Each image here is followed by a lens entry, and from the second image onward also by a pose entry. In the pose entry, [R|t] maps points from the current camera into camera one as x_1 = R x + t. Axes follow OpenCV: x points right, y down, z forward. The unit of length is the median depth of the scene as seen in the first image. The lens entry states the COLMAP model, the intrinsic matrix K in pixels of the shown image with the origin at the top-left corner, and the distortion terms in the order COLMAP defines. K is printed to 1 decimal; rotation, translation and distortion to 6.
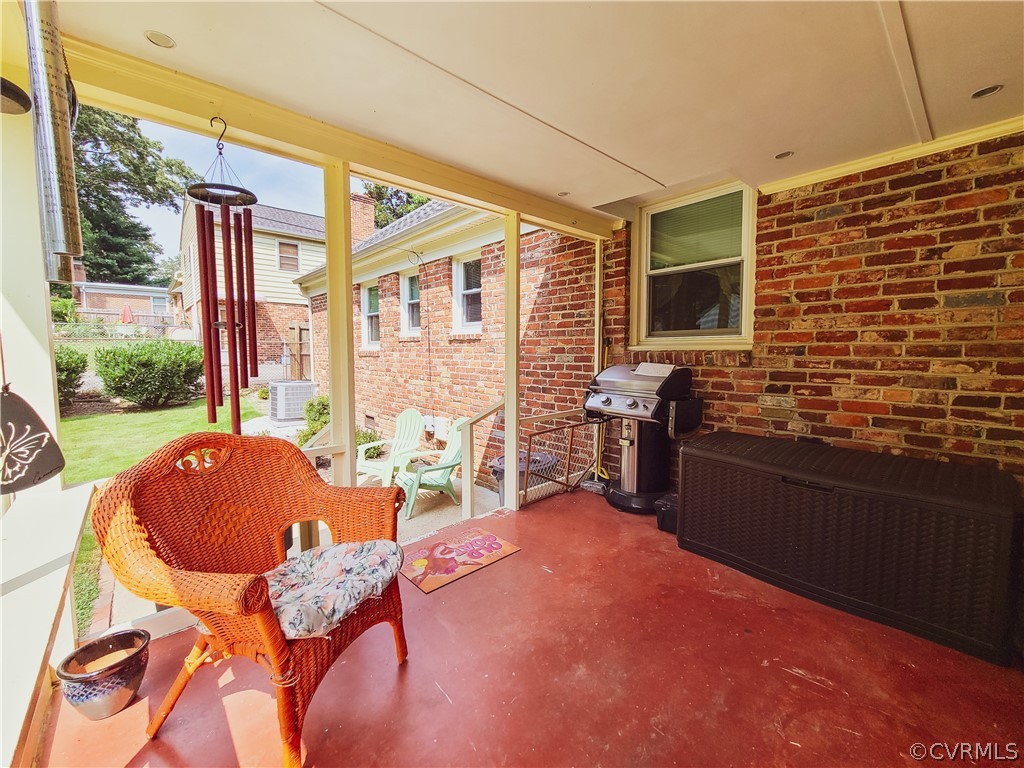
lens RADIAL K [[420.7, 0, 515.3], [0, 420.7, 380.0], [0, 0, 1]] dist [-0.021766, 0.013012]
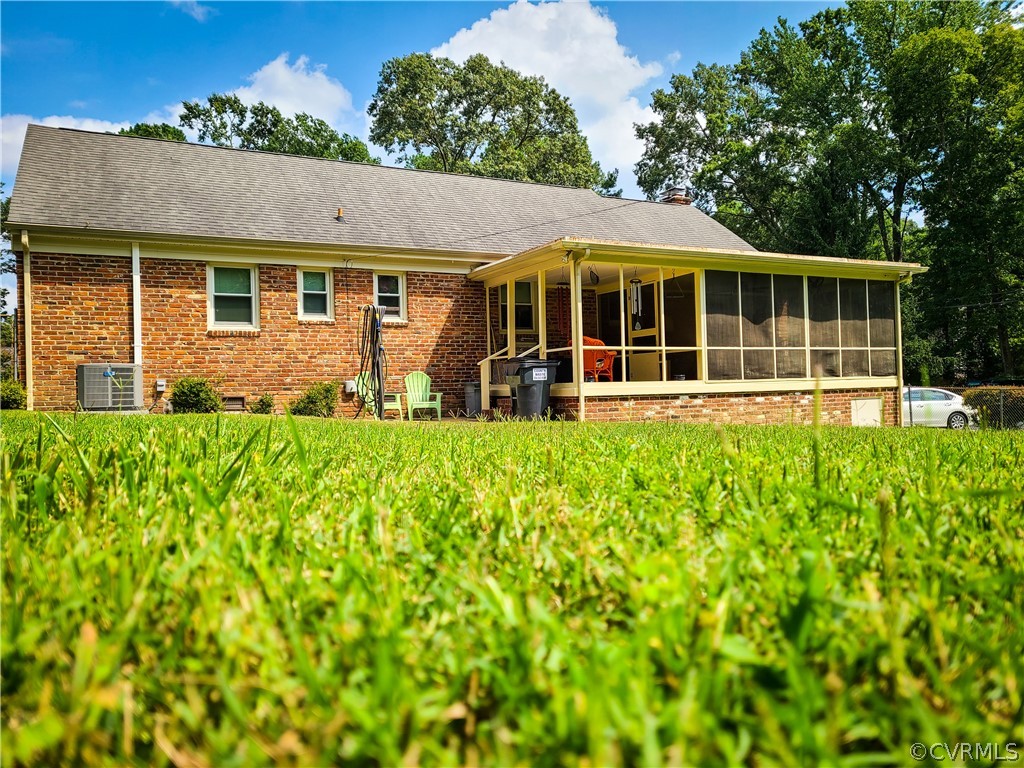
lens RADIAL K [[779.3, 0, 512.0], [0, 779.3, 384.0], [0, 0, 1]] dist [0.000730, 0.000030]
pose [[0.266122, 0.010982, 0.963877, -5.911415], [0.097914, 0.994455, -0.038364, 0.580121], [-0.958954, 0.104586, 0.263571, -0.339168]]
